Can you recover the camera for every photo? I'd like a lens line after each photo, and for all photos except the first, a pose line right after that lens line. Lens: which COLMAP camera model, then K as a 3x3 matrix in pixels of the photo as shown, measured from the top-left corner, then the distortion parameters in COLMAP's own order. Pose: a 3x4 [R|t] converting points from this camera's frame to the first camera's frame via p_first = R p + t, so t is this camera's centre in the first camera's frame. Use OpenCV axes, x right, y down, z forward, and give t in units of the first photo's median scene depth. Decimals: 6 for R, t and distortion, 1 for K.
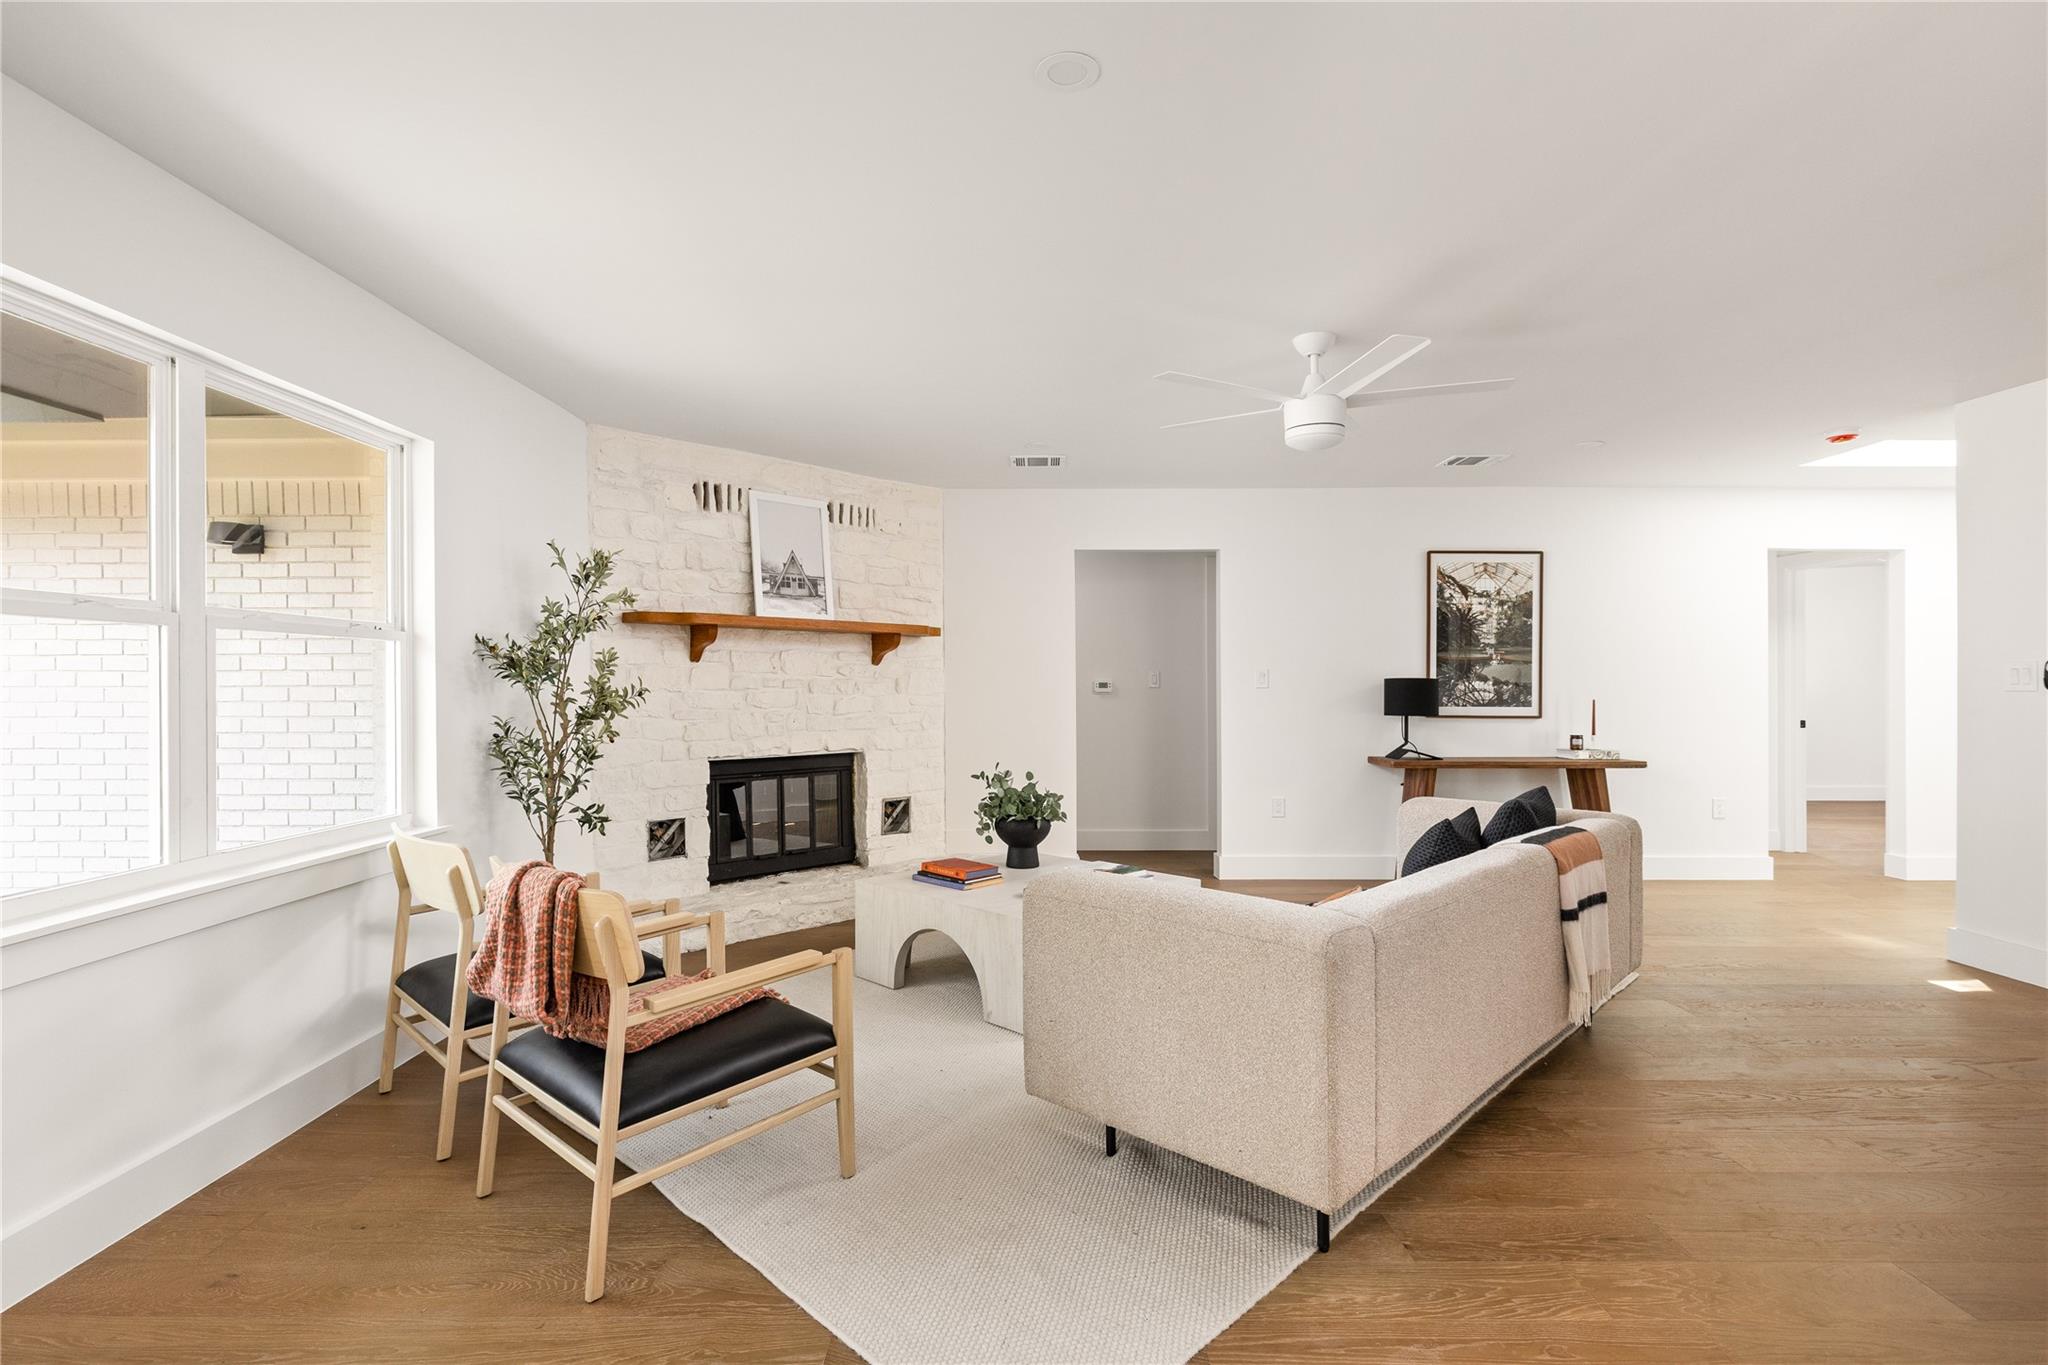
lens RADIAL K [[973.2, 0, 997.6], [0, 973.2, 686.5], [0, 0, 1]] dist [-0.001069, -0.001986]
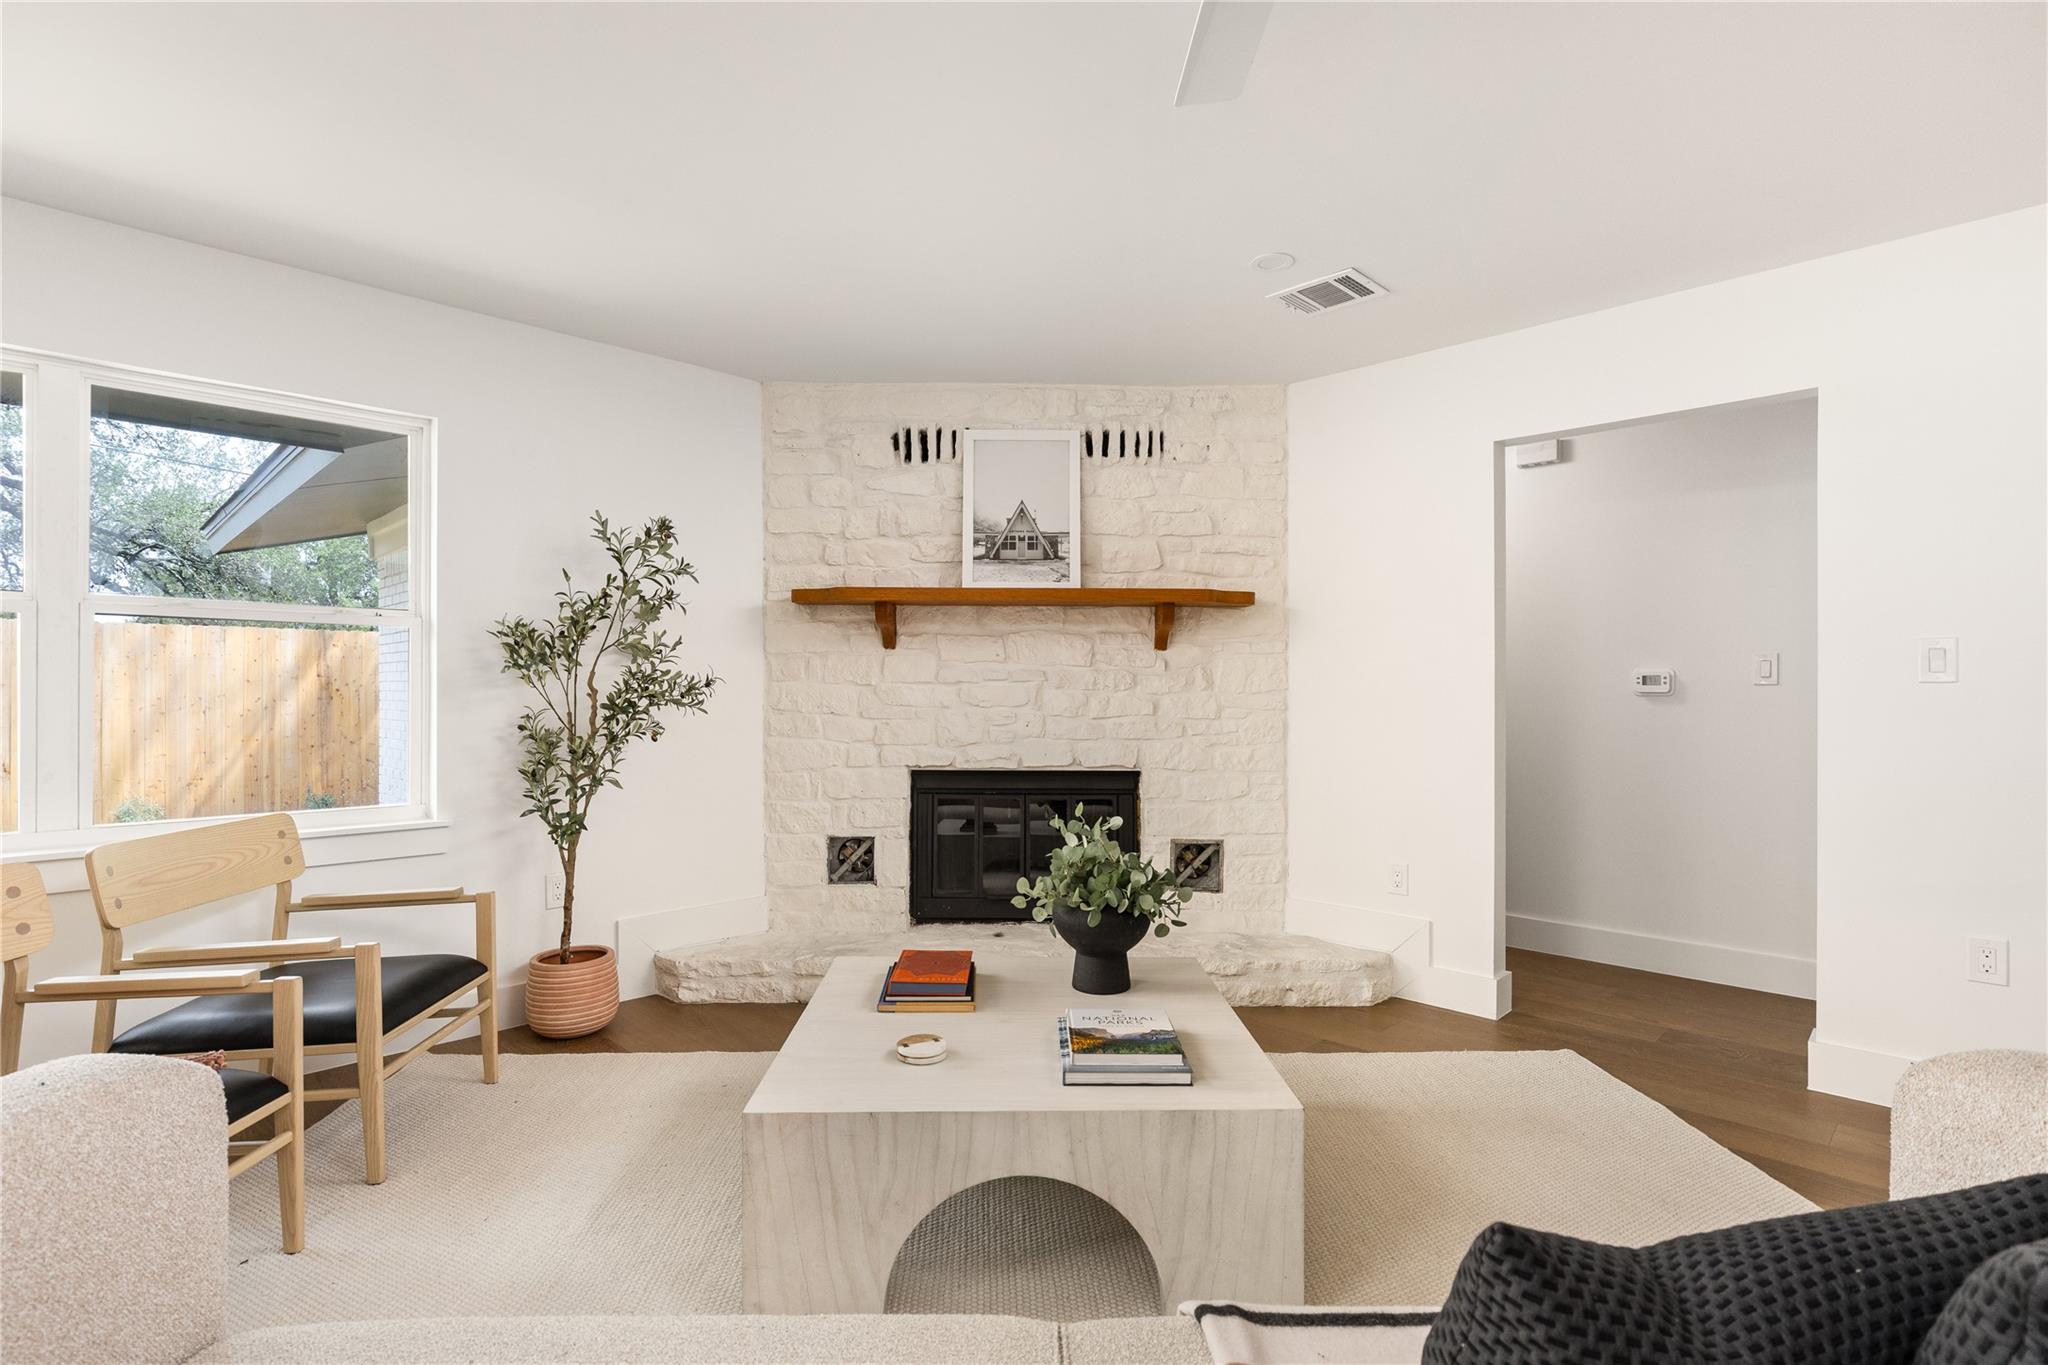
lens RADIAL K [[973.2, 0, 1027.4], [0, 973.2, 675.1], [0, 0, 1]] dist [-0.001069, -0.001986]
pose [[0.726106, -0.006003, -0.687556, 0.314167], [-0.005164, 0.999886, -0.014183, 0.007686], [0.687563, 0.013849, 0.725993, 0.446784]]
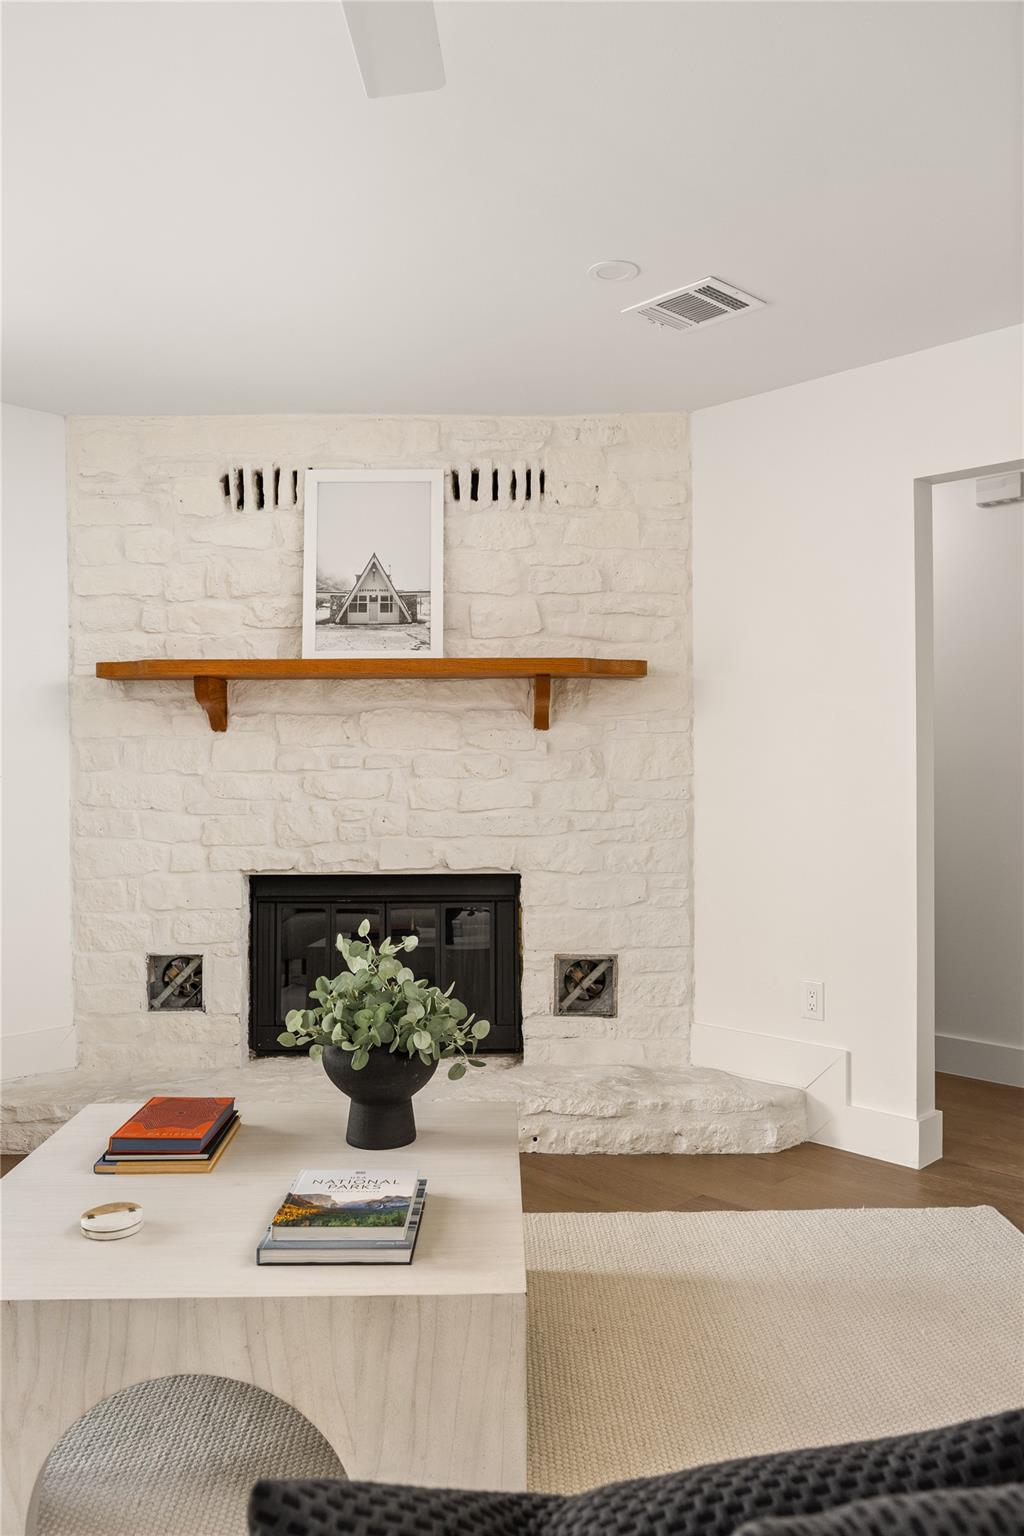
lens RADIAL K [[1154.2, 0, 512.8], [0, 1154.2, 753.0], [0, 0, 1]] dist [0.001833, -0.004466]
pose [[0.721212, -0.009660, -0.692647, 0.378757], [0.003954, 0.999944, -0.009828, -0.000602], [0.692703, 0.004350, 0.721209, 0.510453]]
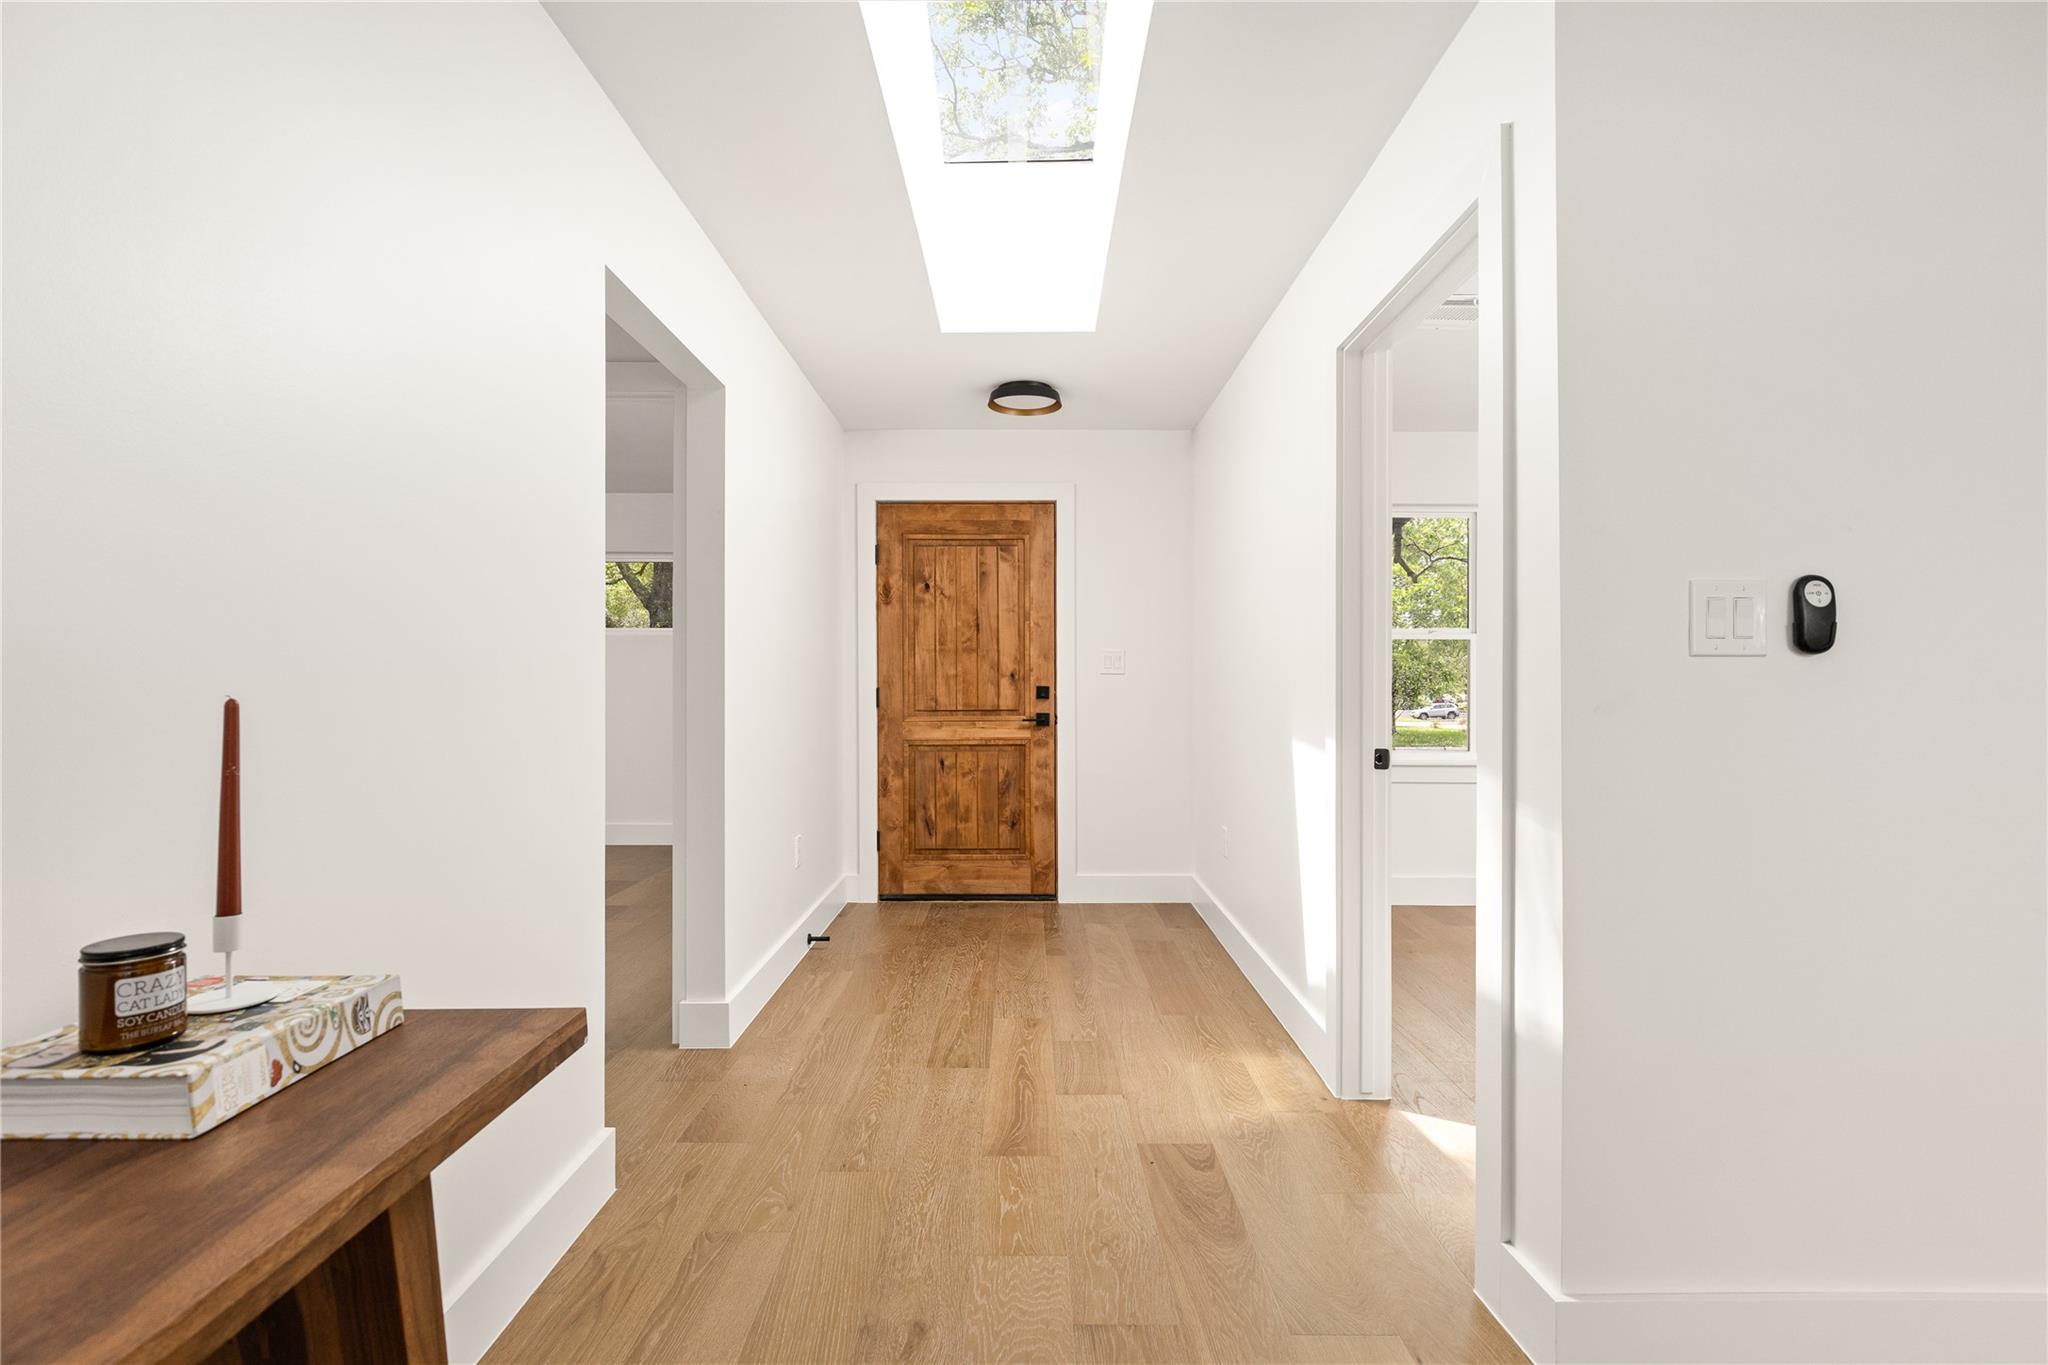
lens RADIAL K [[973.2, 0, 1029.8], [0, 973.2, 687.8], [0, 0, 1]] dist [-0.001069, -0.001986]
pose [[-0.023035, -0.007170, 0.999709, 0.486549], [-0.002066, 0.999972, 0.007125, 0.011476], [-0.999733, -0.001901, -0.023049, 0.943320]]
